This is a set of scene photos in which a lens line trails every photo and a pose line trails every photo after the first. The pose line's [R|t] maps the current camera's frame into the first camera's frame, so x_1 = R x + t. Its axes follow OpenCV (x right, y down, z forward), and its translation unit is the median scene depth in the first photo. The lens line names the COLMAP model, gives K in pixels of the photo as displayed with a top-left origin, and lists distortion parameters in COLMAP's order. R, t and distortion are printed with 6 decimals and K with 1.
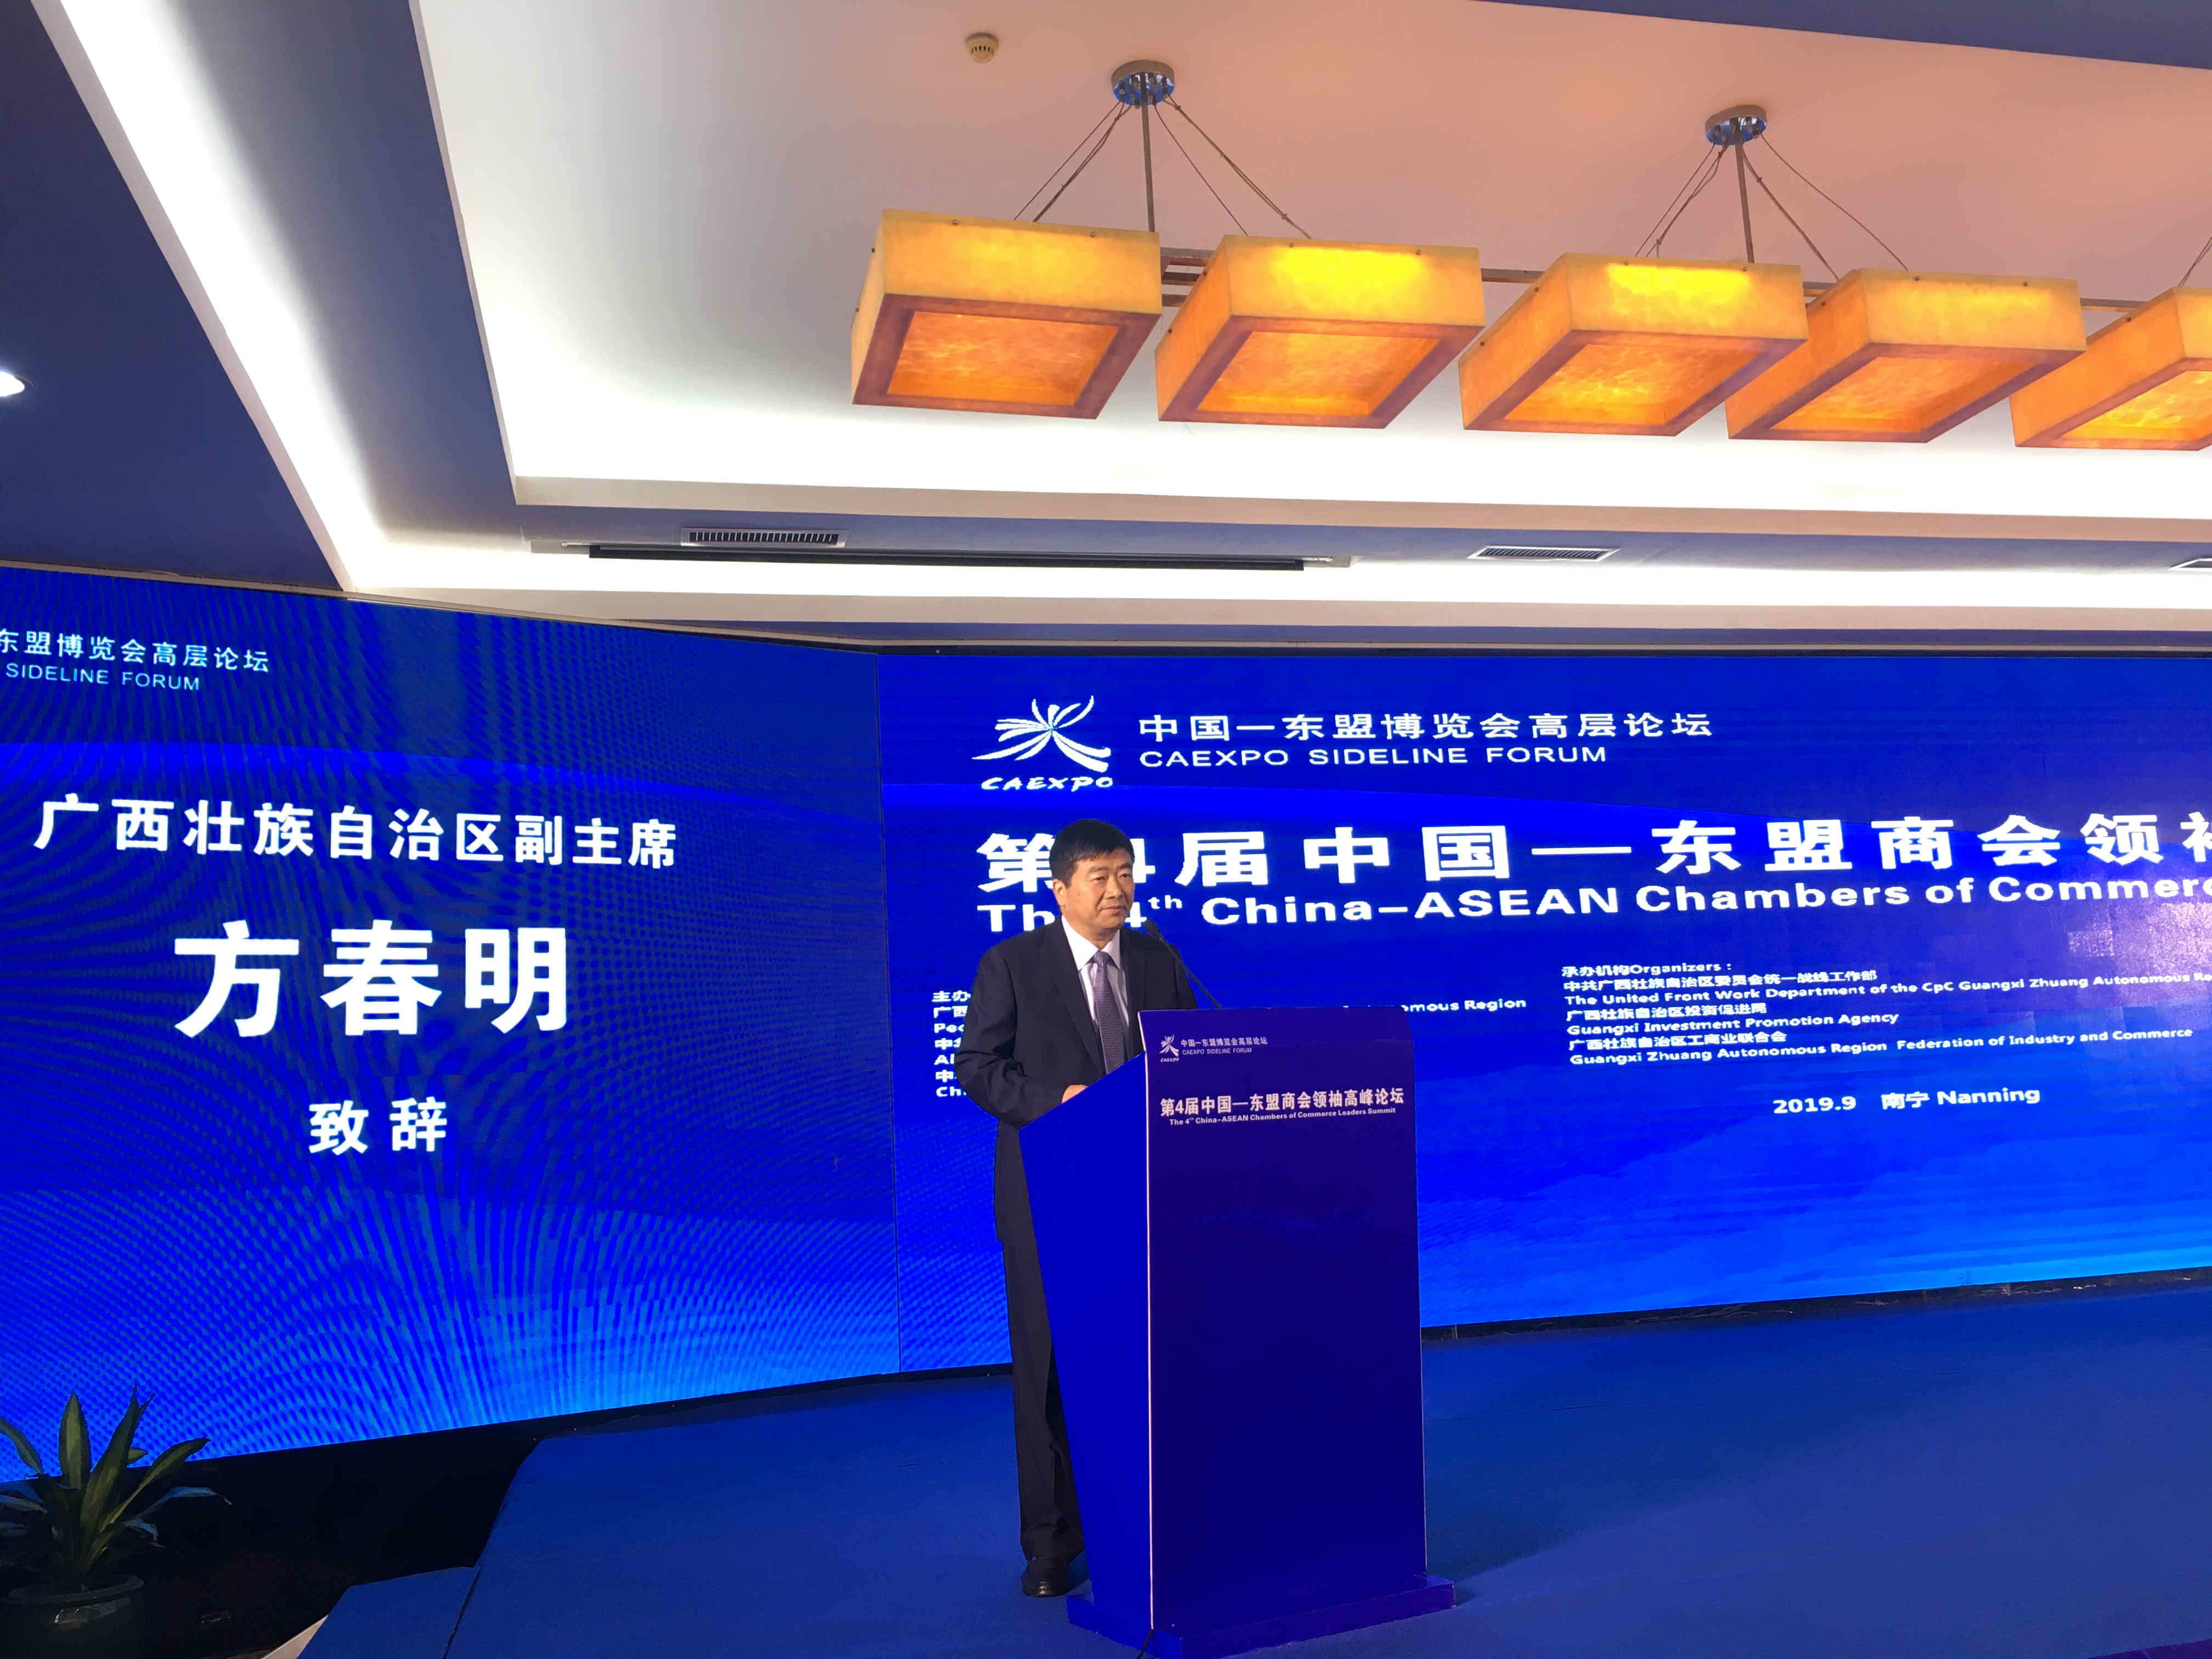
lens RADIAL K [[1895.5, 0, 1106.0], [0, 1895.5, 829.5], [0, 0, 1]] dist [0.042891, -0.011263]
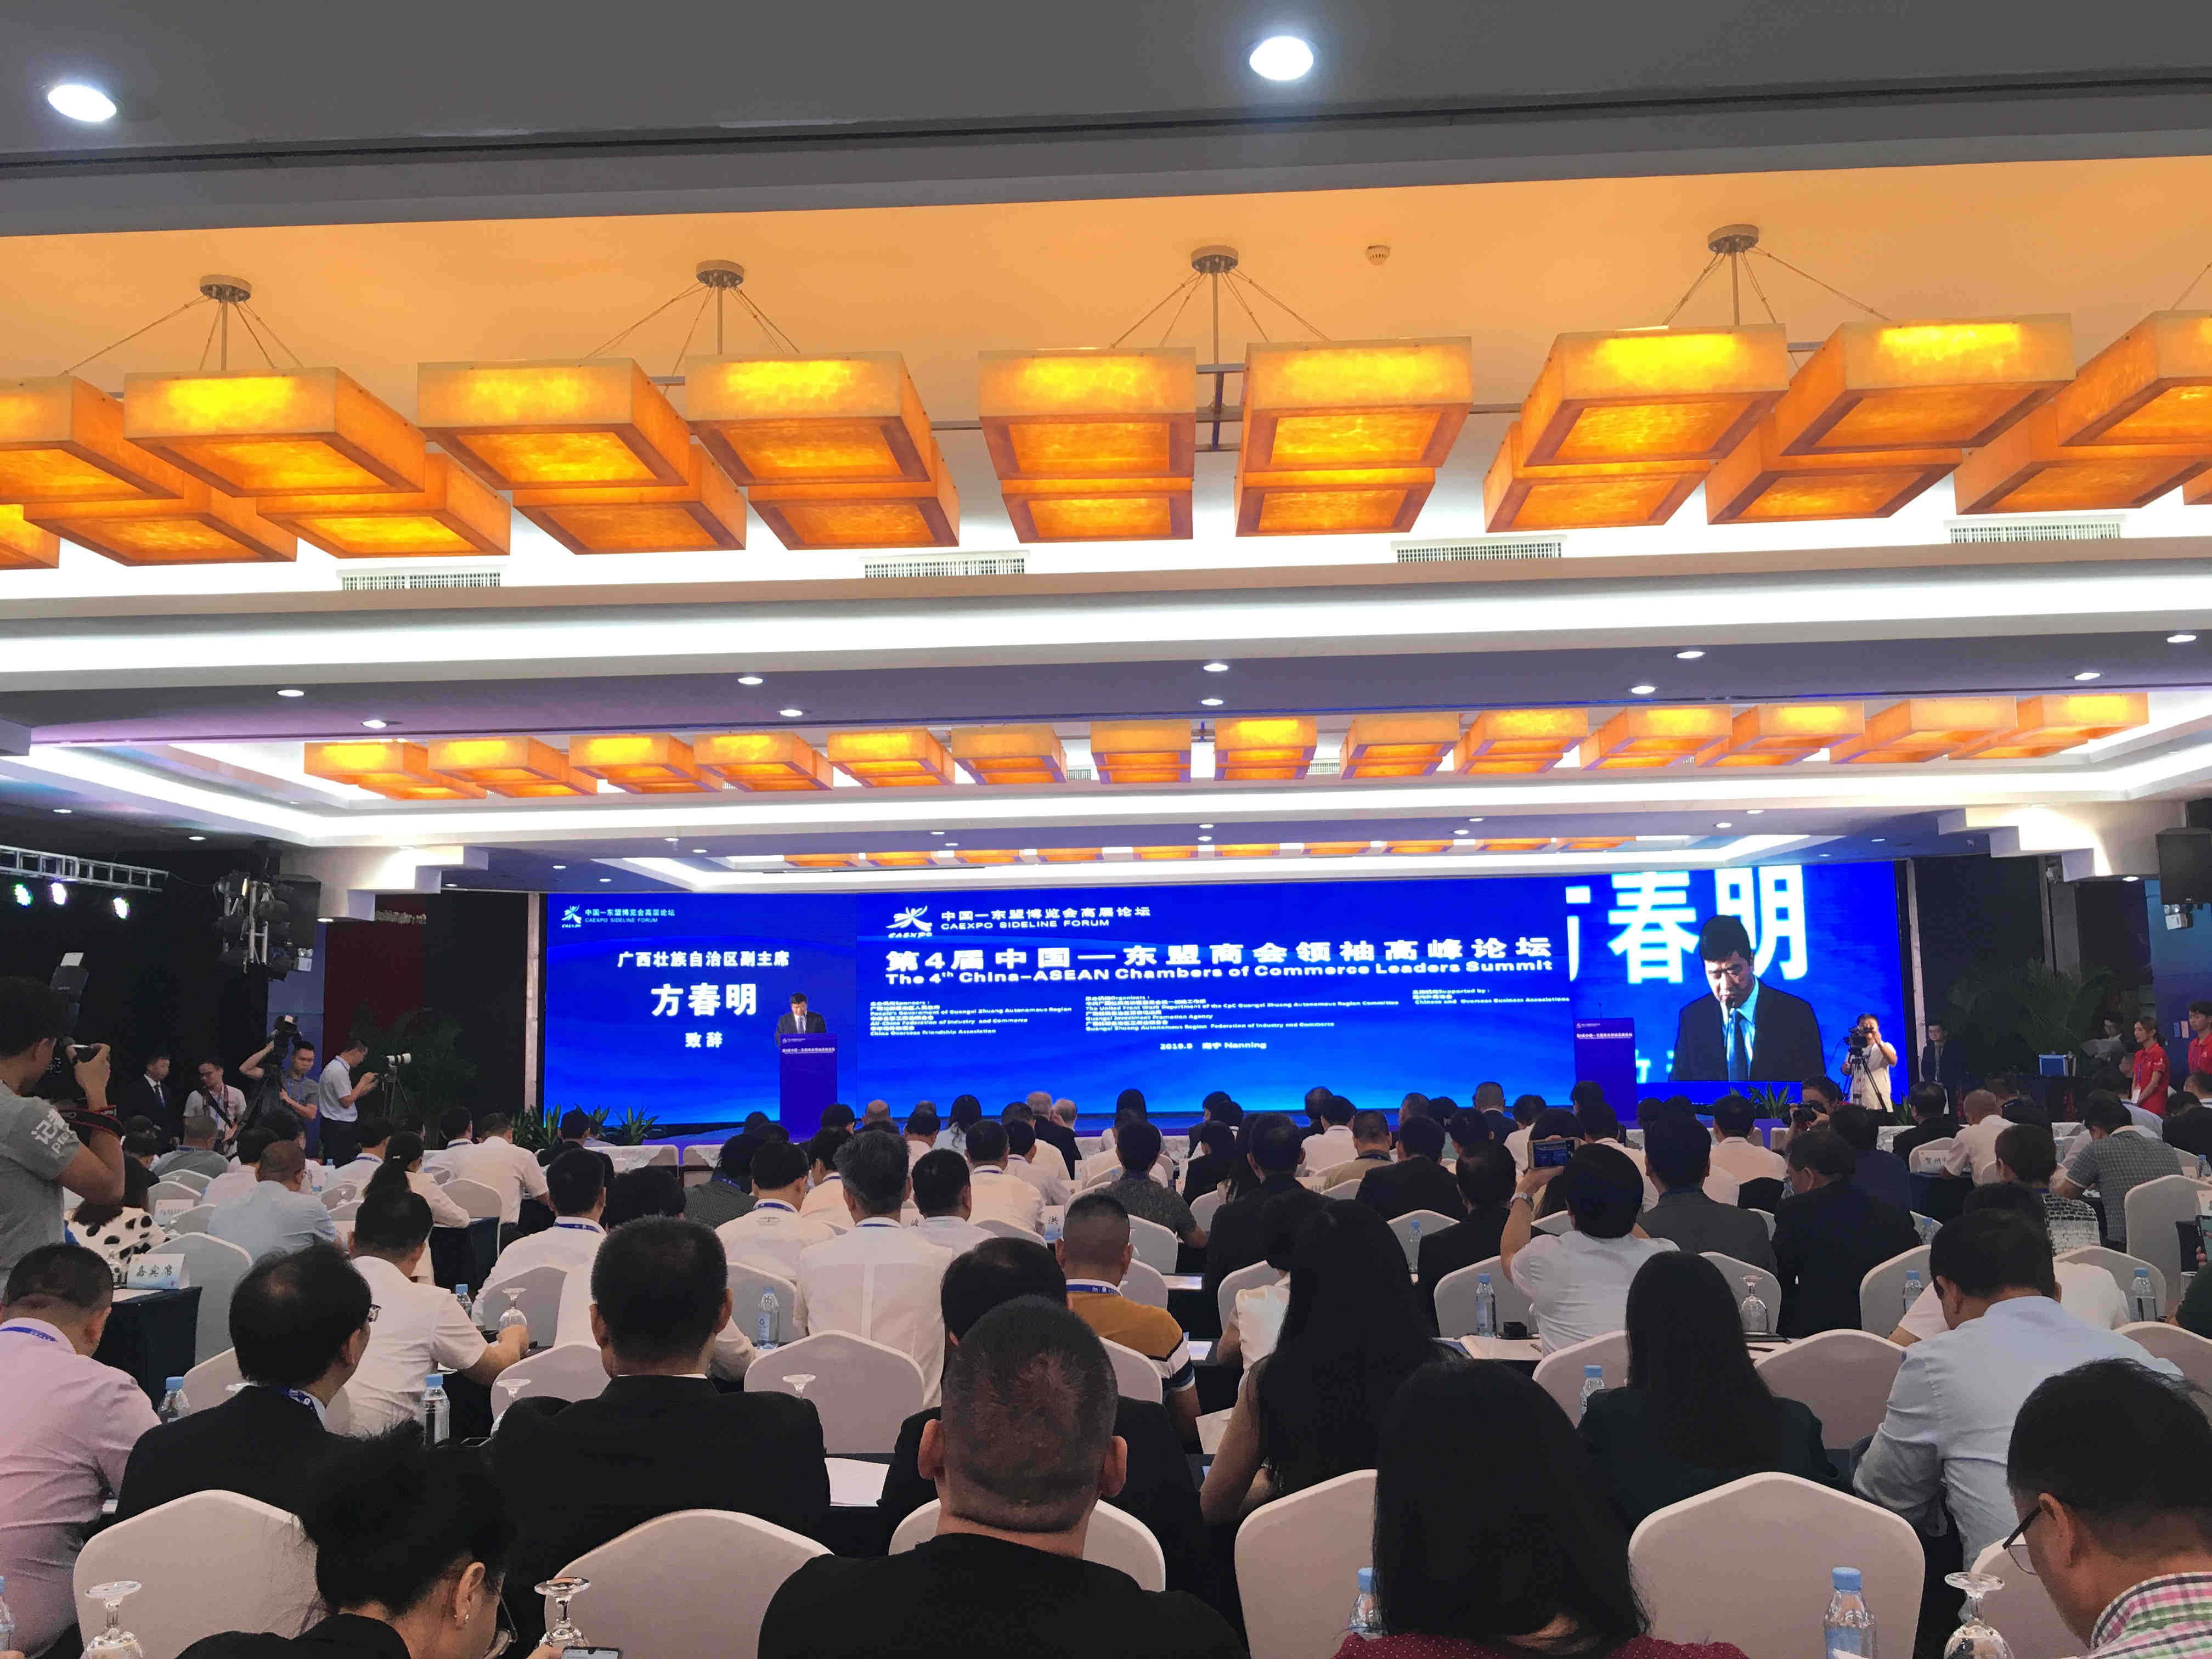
lens RADIAL K [[1895.5, 0, 1106.0], [0, 1895.5, 829.5], [0, 0, 1]] dist [0.042891, -0.011263]
pose [[0.961323, 0.007772, -0.275314, 1.089610], [0.010649, 0.997805, 0.065353, -0.382350], [0.275217, -0.065757, 0.959131, -1.807419]]
